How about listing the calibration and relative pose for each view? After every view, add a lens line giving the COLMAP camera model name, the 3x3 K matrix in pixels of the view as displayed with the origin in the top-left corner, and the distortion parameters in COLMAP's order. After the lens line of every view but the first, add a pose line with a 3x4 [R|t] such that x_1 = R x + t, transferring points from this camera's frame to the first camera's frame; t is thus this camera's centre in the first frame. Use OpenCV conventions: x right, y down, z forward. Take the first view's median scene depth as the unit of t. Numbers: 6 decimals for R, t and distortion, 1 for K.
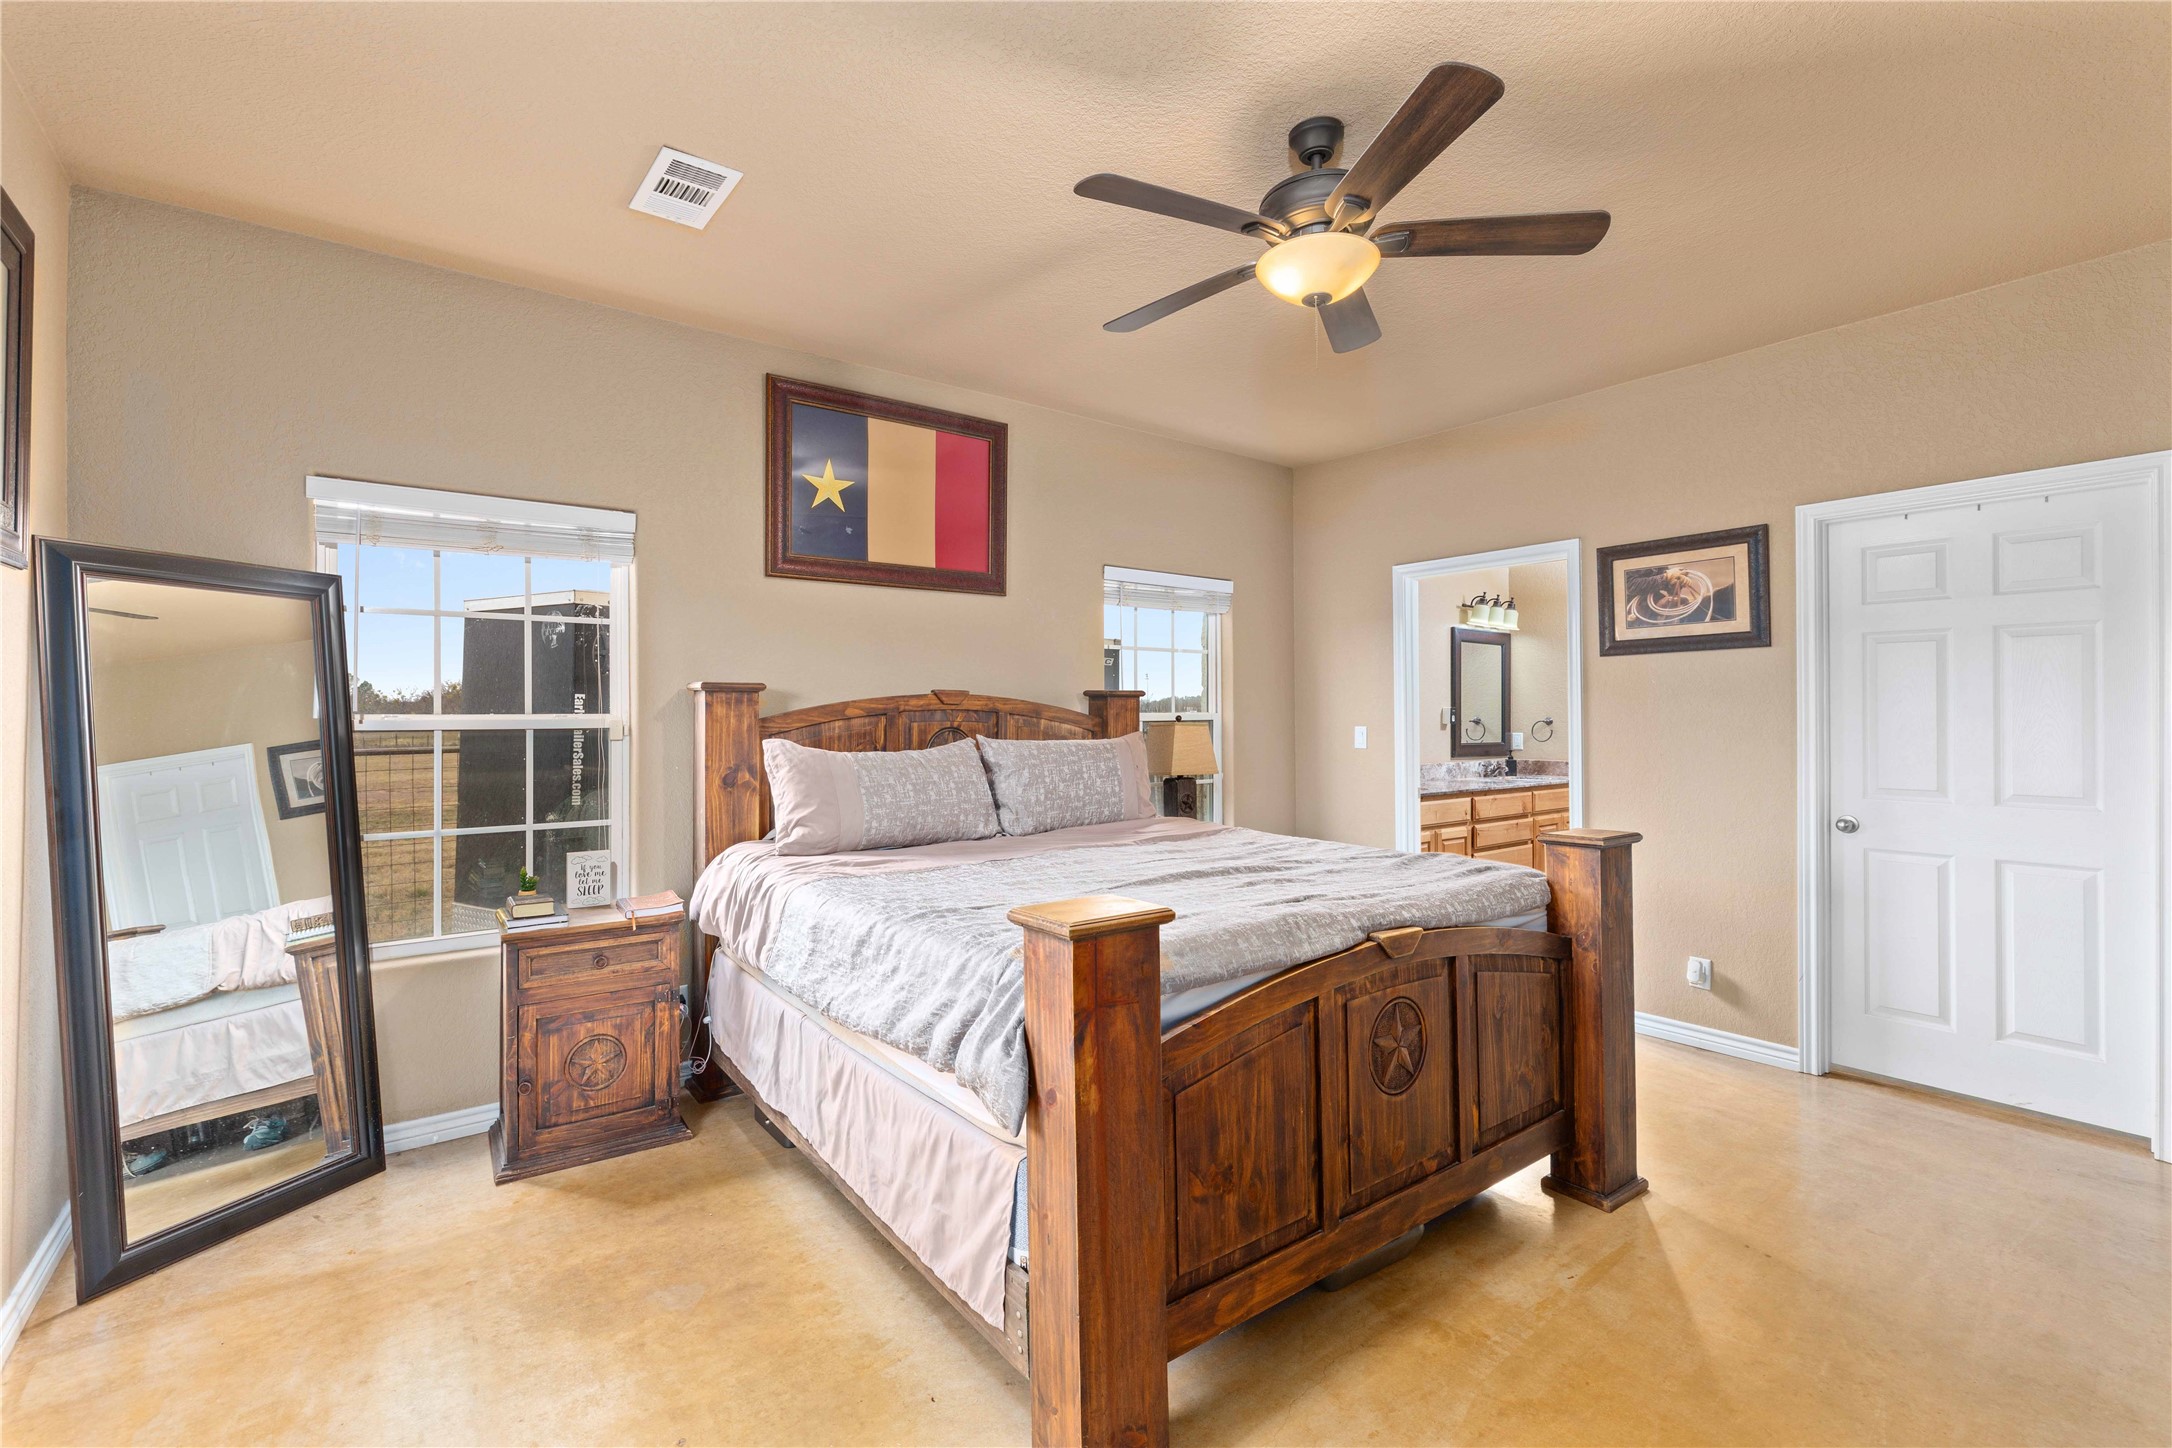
lens RADIAL K [[947.7, 0, 1086.9], [0, 947.7, 721.4], [0, 0, 1]] dist [0.000691, 0.000141]
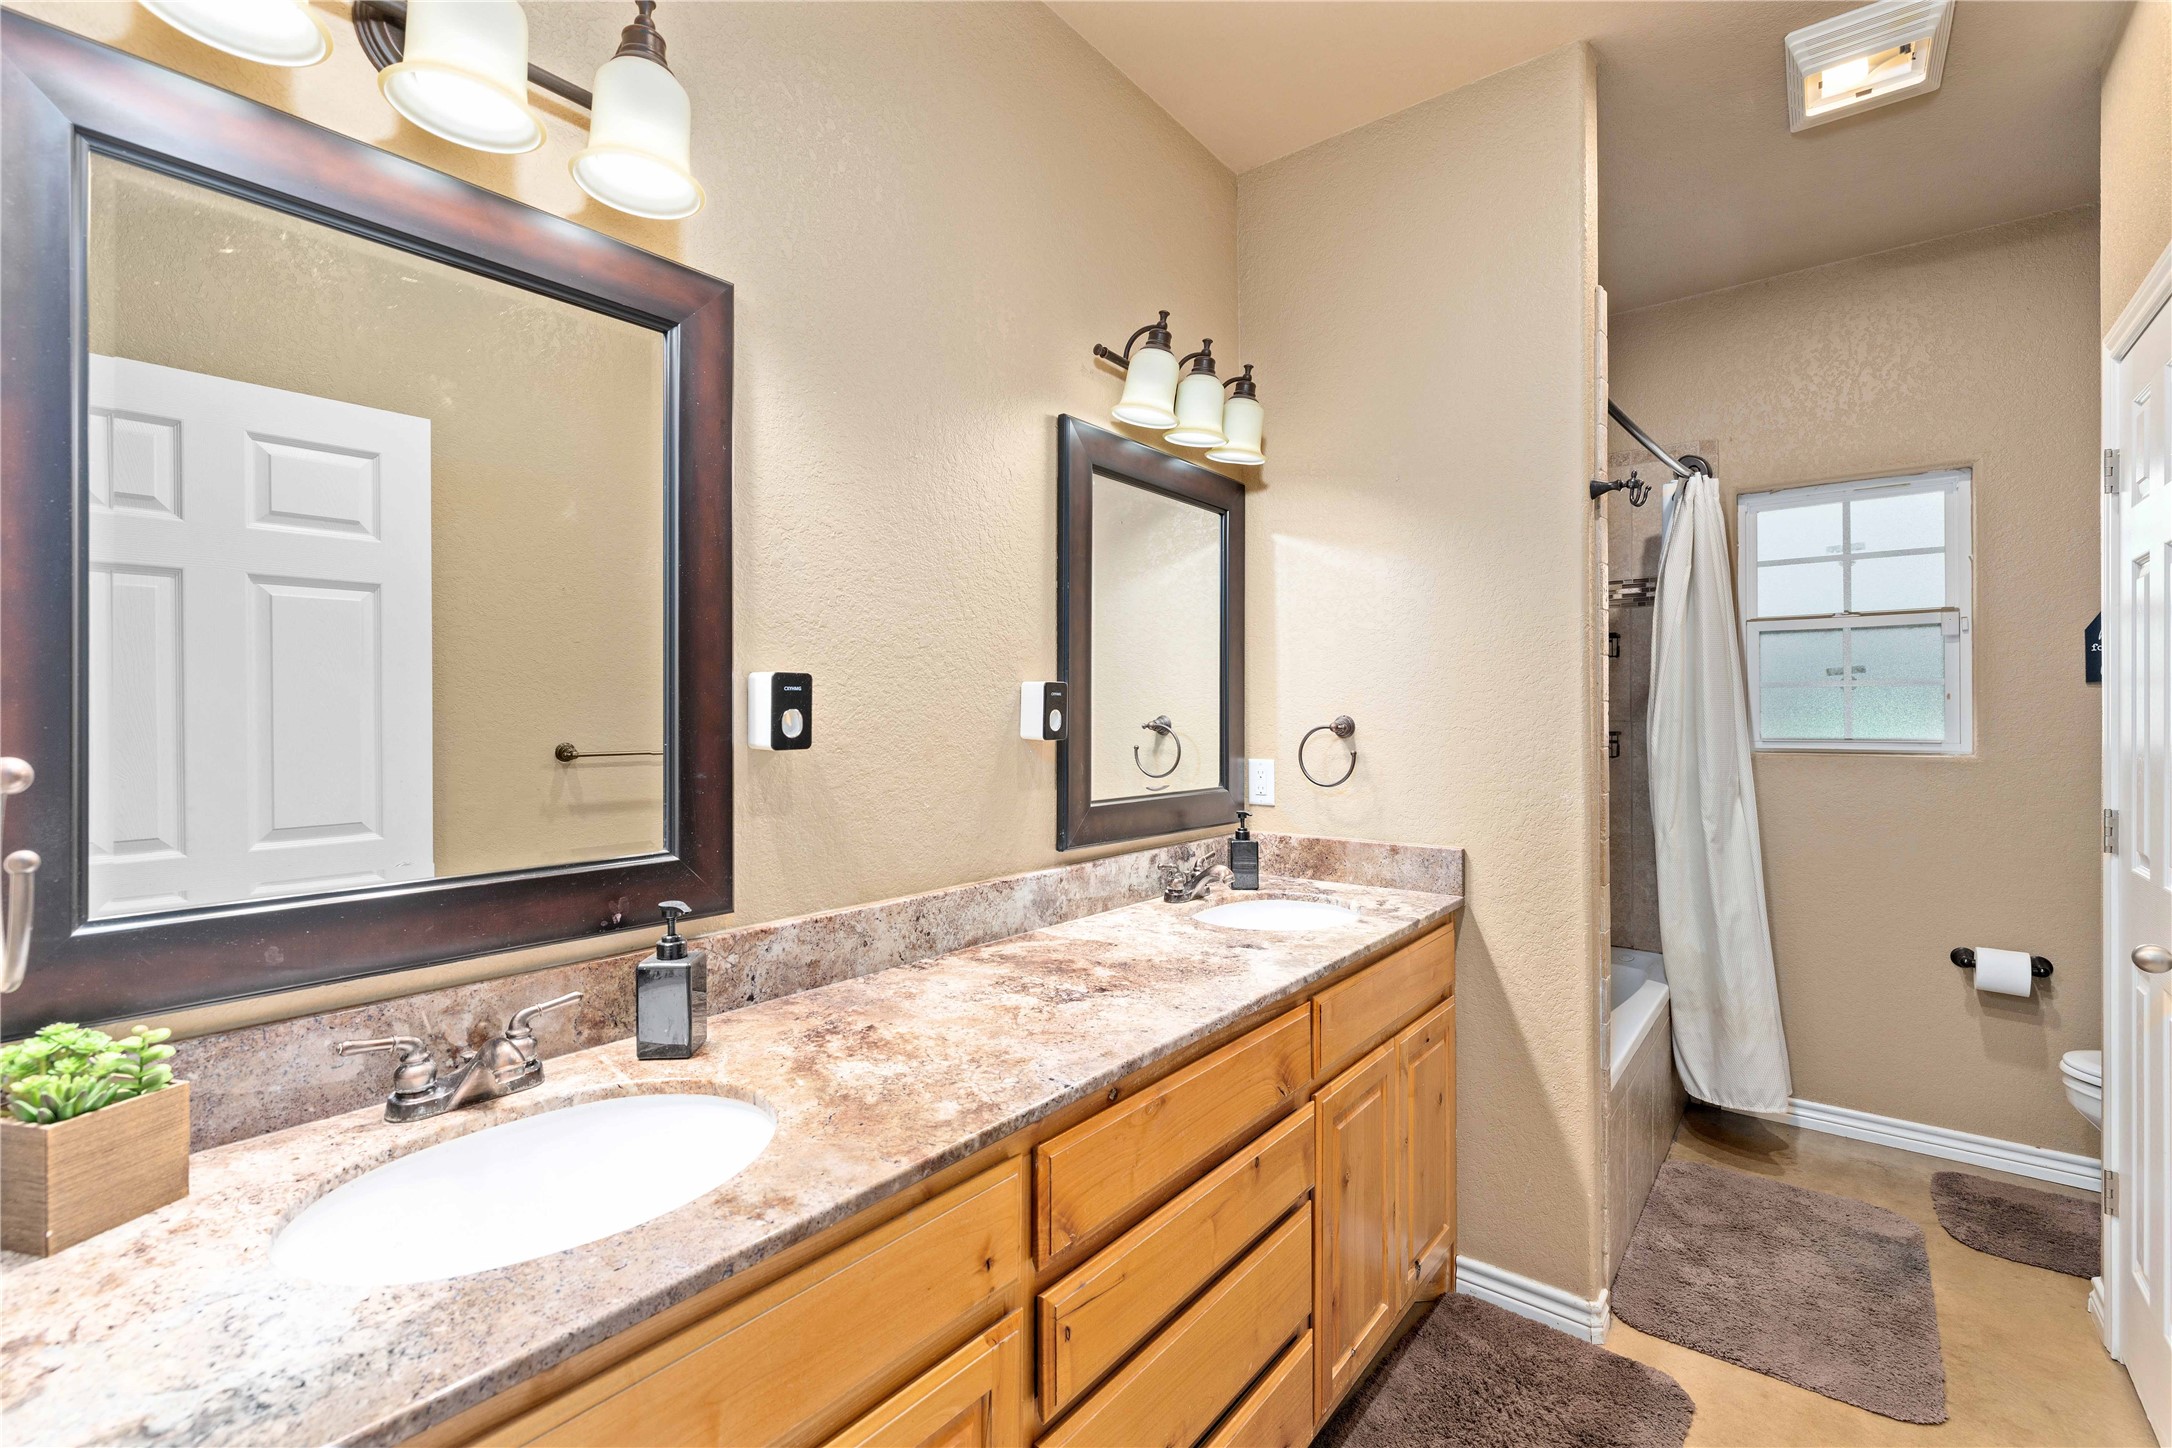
lens RADIAL K [[947.7, 0, 1084.0], [0, 947.7, 717.1], [0, 0, 1]] dist [0.000691, 0.000141]
pose [[0.971921, -0.002636, 0.235294, 0.312596], [0.001328, 0.999983, 0.005718, -0.006055], [-0.235305, -0.005245, 0.971908, 0.685000]]
